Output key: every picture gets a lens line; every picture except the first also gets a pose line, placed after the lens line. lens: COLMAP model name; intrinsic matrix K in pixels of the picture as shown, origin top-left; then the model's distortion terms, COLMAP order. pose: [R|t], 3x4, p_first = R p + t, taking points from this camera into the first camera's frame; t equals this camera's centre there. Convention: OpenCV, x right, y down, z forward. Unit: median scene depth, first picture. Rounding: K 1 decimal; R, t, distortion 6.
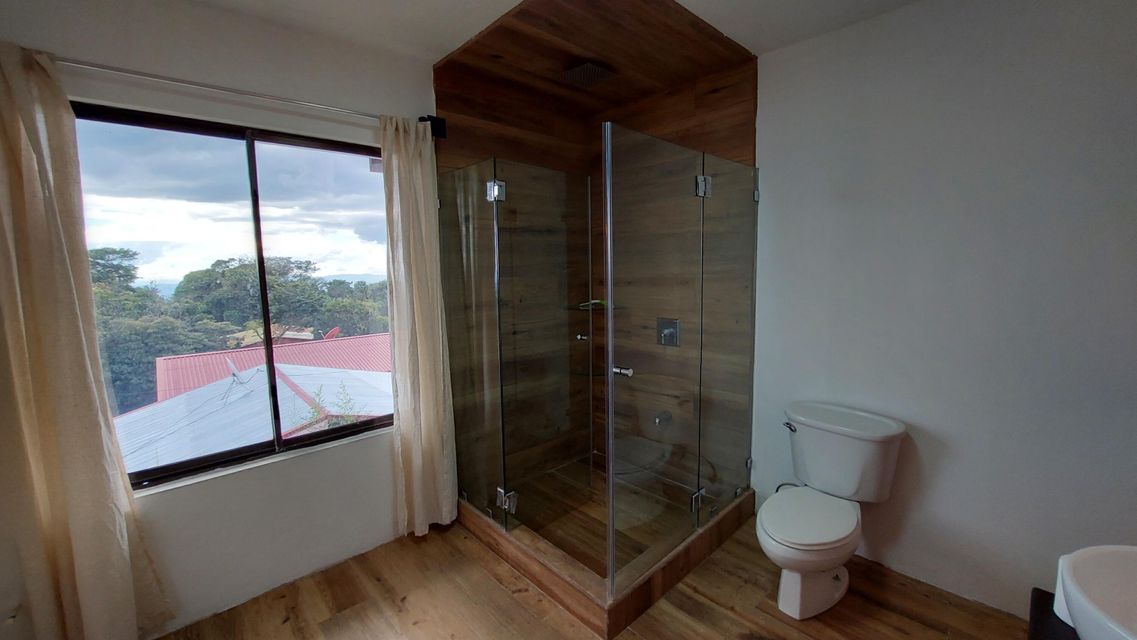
lens RADIAL K [[455.1, 0, 570.2], [0, 455.1, 318.3], [0, 0, 1]] dist [-0.017706, -0.000241]
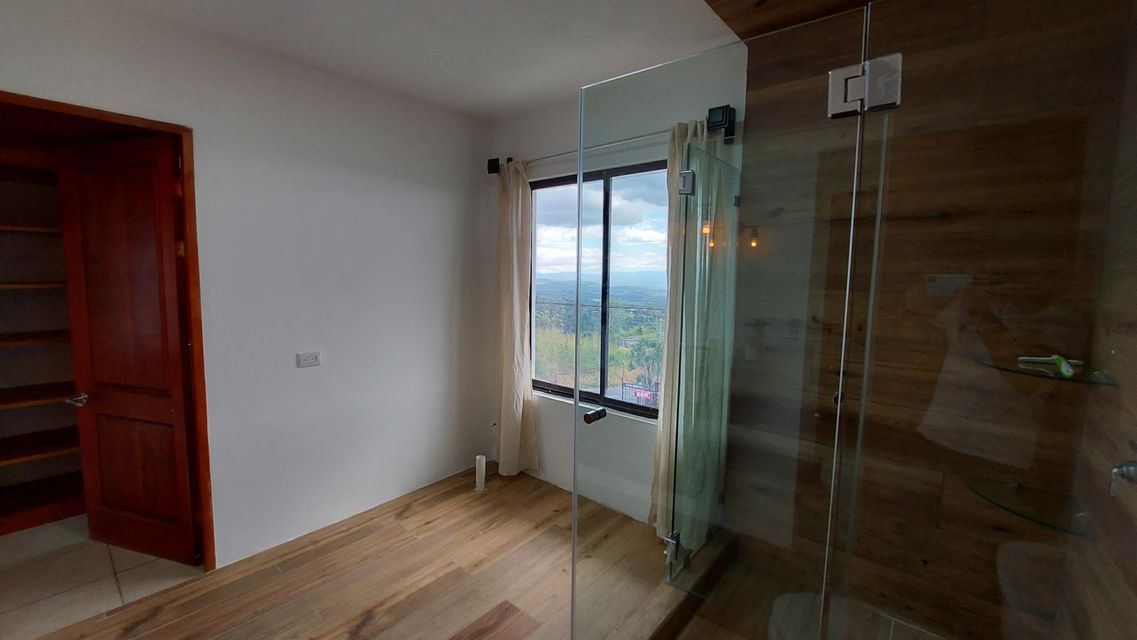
lens RADIAL K [[455.1, 0, 570.2], [0, 455.1, 318.3], [0, 0, 1]] dist [-0.017706, -0.000241]
pose [[0.119643, 0.116731, -0.985931, 0.708437], [-0.134434, 0.985823, 0.100405, -0.090731], [0.983673, 0.120530, 0.133640, 0.735855]]
